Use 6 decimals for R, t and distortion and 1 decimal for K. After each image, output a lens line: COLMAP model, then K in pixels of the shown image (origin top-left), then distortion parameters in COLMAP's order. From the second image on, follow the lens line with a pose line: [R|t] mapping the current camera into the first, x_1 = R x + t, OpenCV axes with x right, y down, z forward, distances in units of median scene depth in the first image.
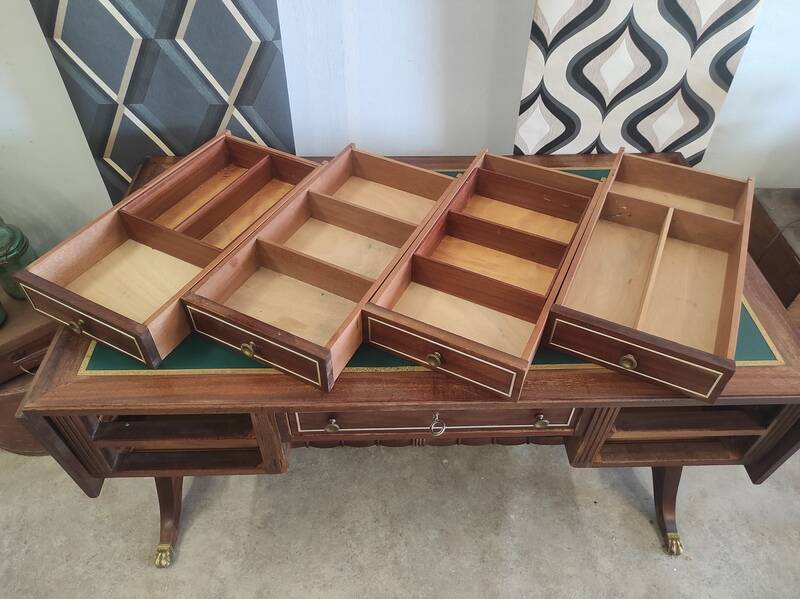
lens RADIAL K [[594.7, 0, 396.8], [0, 594.7, 296.9], [0, 0, 1]] dist [0.032738, -0.028859]
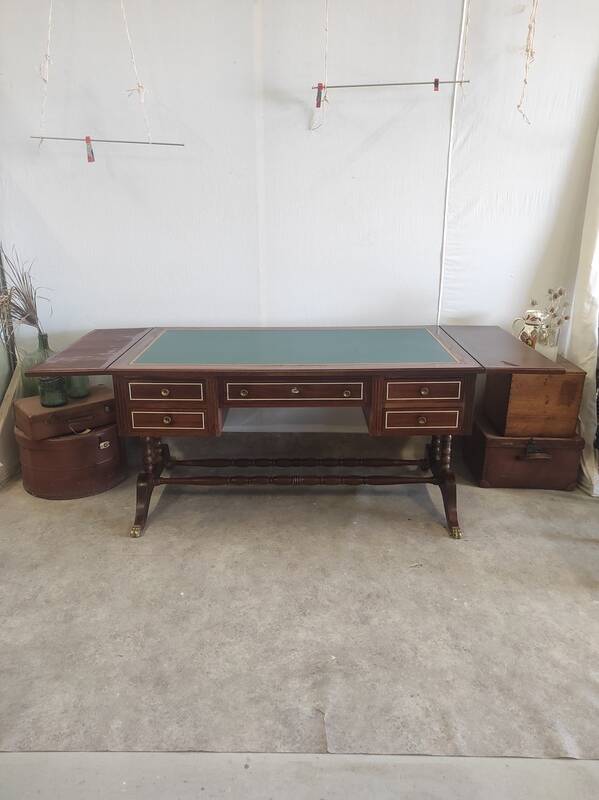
lens RADIAL K [[594.7, 0, 299.9], [0, 594.7, 394.7], [0, 0, 1]] dist [0.032738, -0.028859]
pose [[0.999422, -0.007707, -0.033124, 0.107899], [-0.008293, 0.889354, -0.457145, 0.820084], [0.032982, 0.457155, 0.888775, -0.575781]]
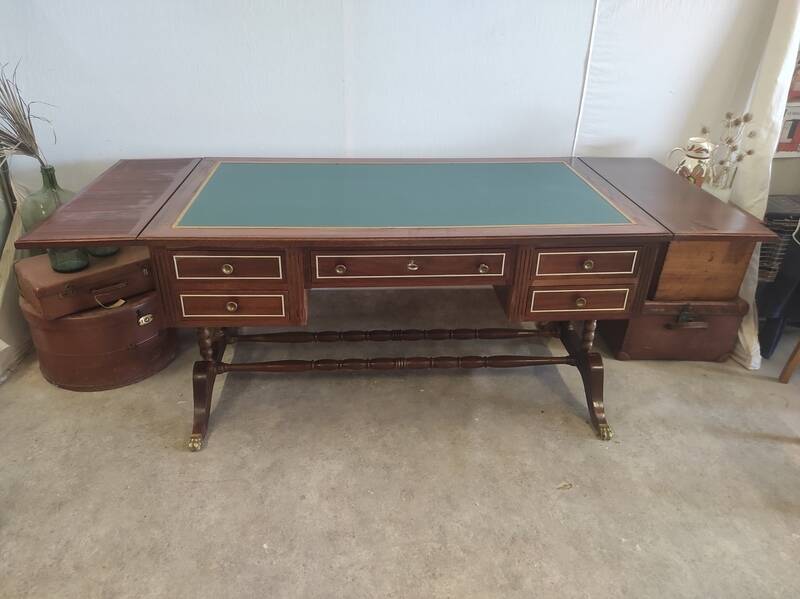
lens RADIAL K [[594.7, 0, 397.3], [0, 594.7, 297.8], [0, 0, 1]] dist [0.032738, -0.028859]
pose [[0.999115, -0.013709, 0.039764, -0.019004], [0.024856, 0.955101, -0.295236, 0.510000], [-0.033931, 0.295963, 0.954597, -0.267741]]
